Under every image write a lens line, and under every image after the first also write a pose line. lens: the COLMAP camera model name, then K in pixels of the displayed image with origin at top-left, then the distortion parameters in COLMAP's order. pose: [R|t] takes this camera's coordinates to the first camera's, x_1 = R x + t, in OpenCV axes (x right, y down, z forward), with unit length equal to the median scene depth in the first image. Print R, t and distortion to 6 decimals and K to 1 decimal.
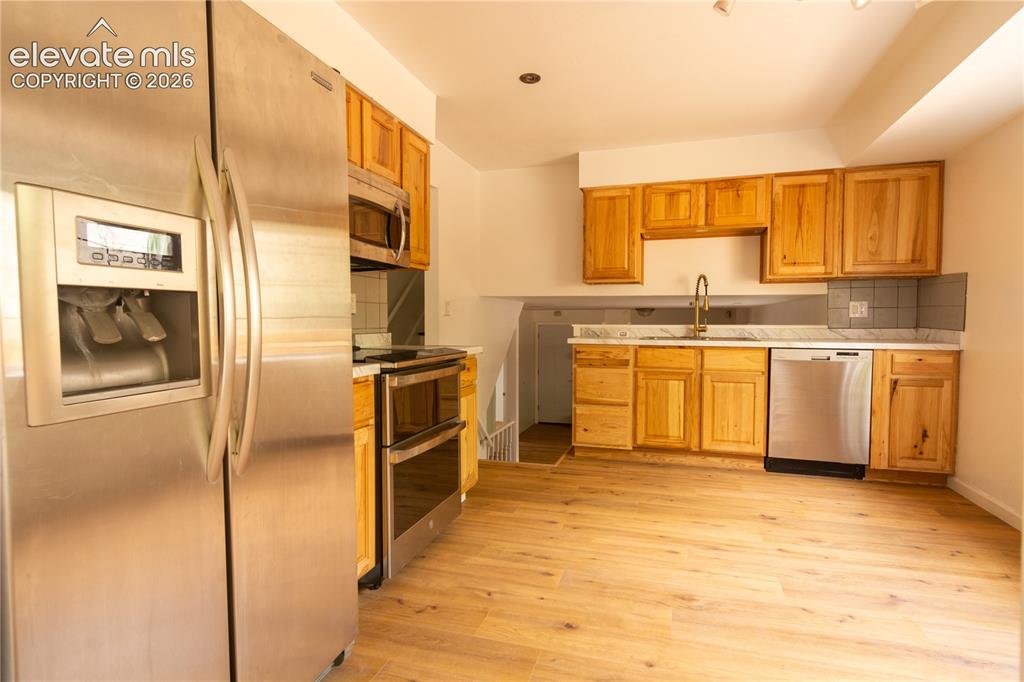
lens RADIAL K [[517.9, 0, 512.0], [0, 517.9, 341.0], [0, 0, 1]] dist [0.000213, 0.000109]
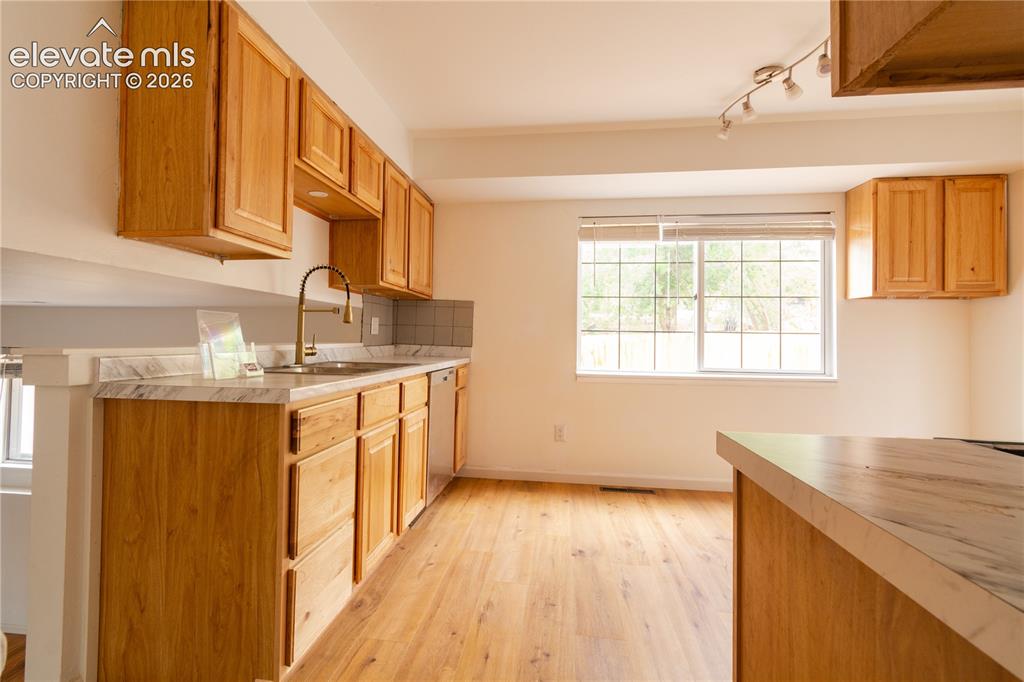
lens RADIAL K [[477.6, 0, 512.0], [0, 477.6, 341.0], [0, 0, 1]] dist [-0.000142, -0.000023]
pose [[-0.155029, -0.009078, 0.987868, -0.297598], [0.023833, 0.999632, 0.012926, -0.048421], [-0.987622, 0.025548, -0.154756, 1.119303]]
